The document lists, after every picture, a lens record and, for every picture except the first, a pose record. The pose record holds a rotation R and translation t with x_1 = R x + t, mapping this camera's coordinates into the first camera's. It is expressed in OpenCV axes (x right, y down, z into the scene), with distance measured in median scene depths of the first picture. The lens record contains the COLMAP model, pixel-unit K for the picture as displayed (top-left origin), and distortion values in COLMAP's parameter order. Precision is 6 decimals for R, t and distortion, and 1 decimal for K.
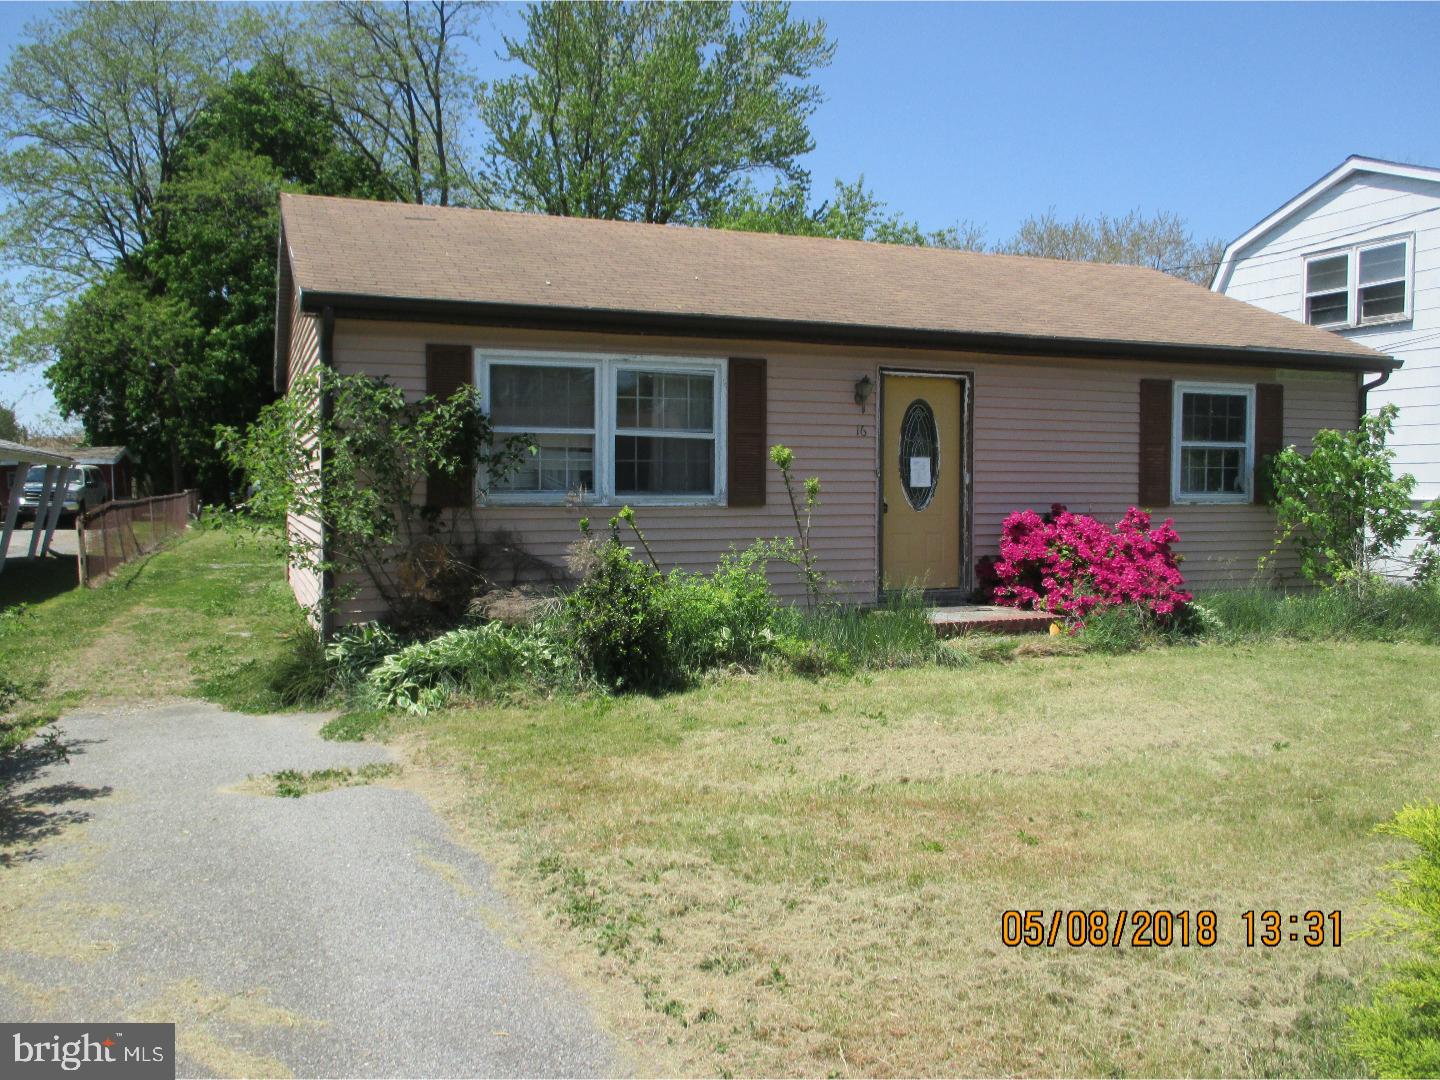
lens RADIAL K [[1308.5, 0, 729.2], [0, 1308.5, 543.4], [0, 0, 1]] dist [-0.013971, -0.003288]
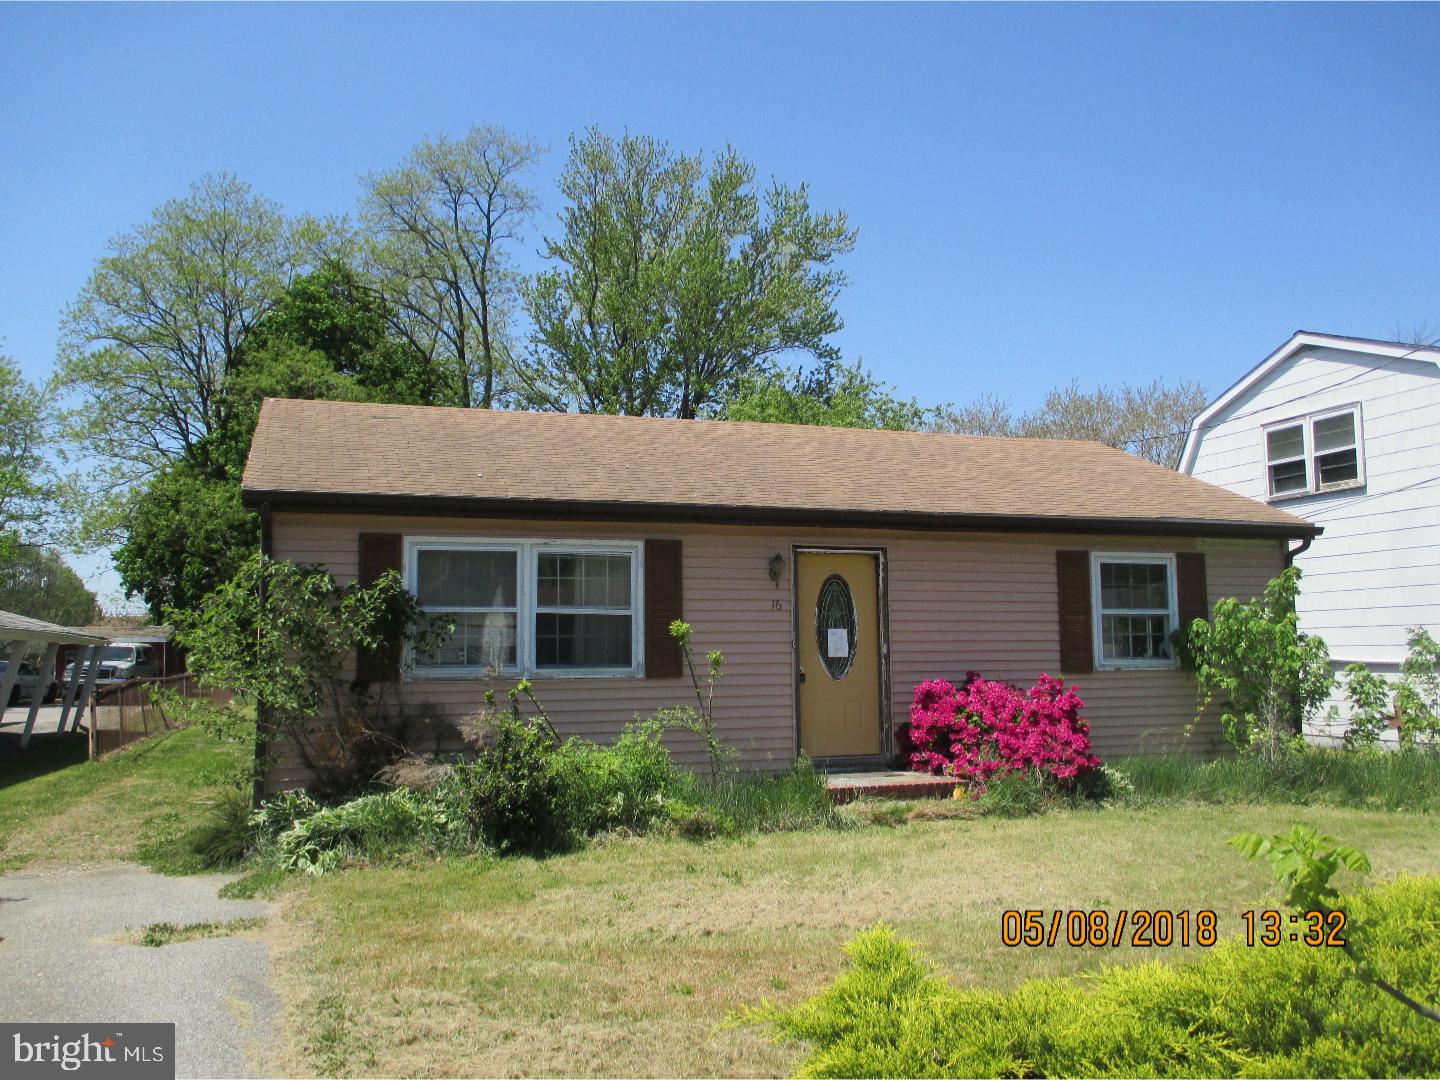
lens RADIAL K [[1308.5, 0, 712.8], [0, 1308.5, 515.3], [0, 0, 1]] dist [-0.013971, -0.003288]
pose [[0.997927, -0.018952, -0.061505, 0.098227], [0.009478, 0.988517, -0.150814, 0.001584], [0.063657, 0.149918, 0.986647, -0.053853]]
